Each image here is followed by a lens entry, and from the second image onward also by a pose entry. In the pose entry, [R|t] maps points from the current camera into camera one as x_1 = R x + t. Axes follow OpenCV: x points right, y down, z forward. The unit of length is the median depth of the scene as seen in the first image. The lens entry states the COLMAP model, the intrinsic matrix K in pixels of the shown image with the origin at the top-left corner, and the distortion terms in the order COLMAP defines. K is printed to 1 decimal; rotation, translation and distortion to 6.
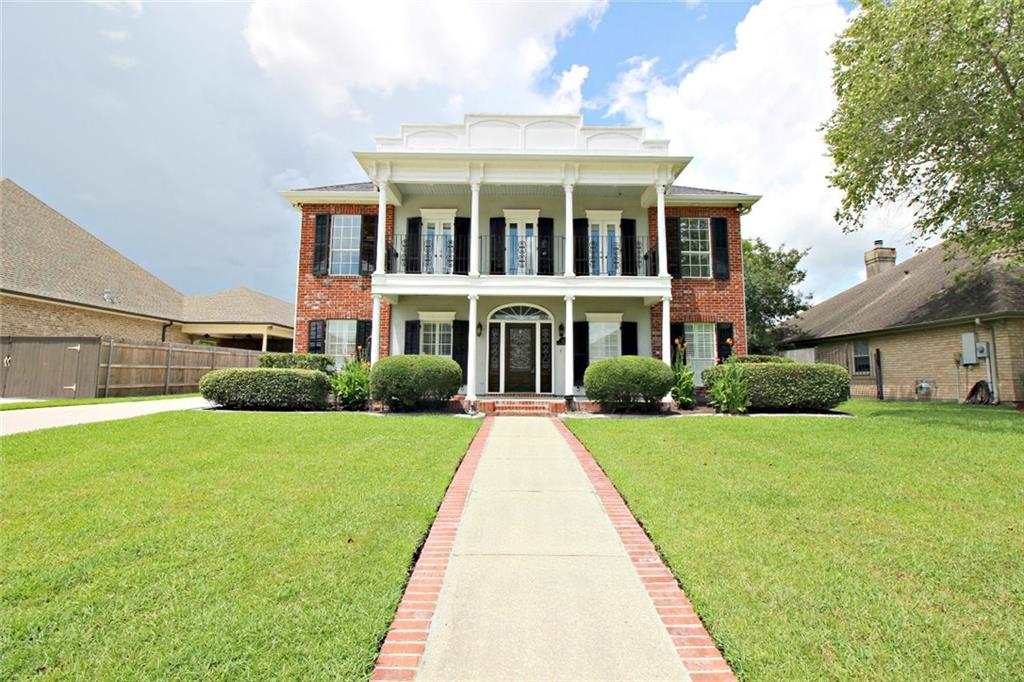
lens RADIAL K [[477.1, 0, 511.4], [0, 477.1, 336.1], [0, 0, 1]] dist [-0.004420, -0.000968]
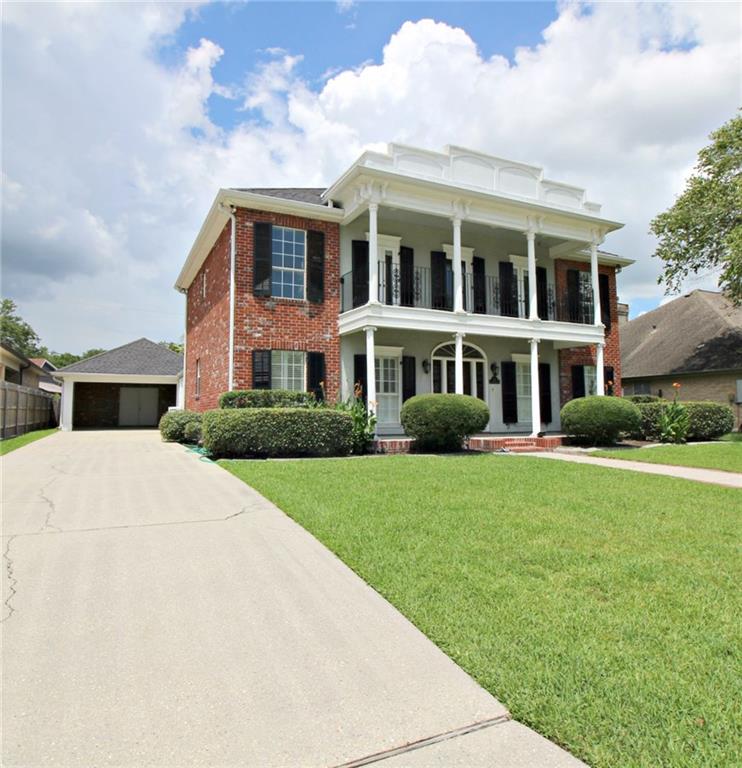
lens RADIAL K [[546.1, 0, 371.8], [0, 546.1, 382.9], [0, 0, 1]] dist [-0.023275, 0.002318]
pose [[0.905545, 0.015179, 0.423978, -0.697583], [-0.028849, 0.999250, 0.025843, -0.006439], [-0.423268, -0.035633, 0.905304, 0.048713]]
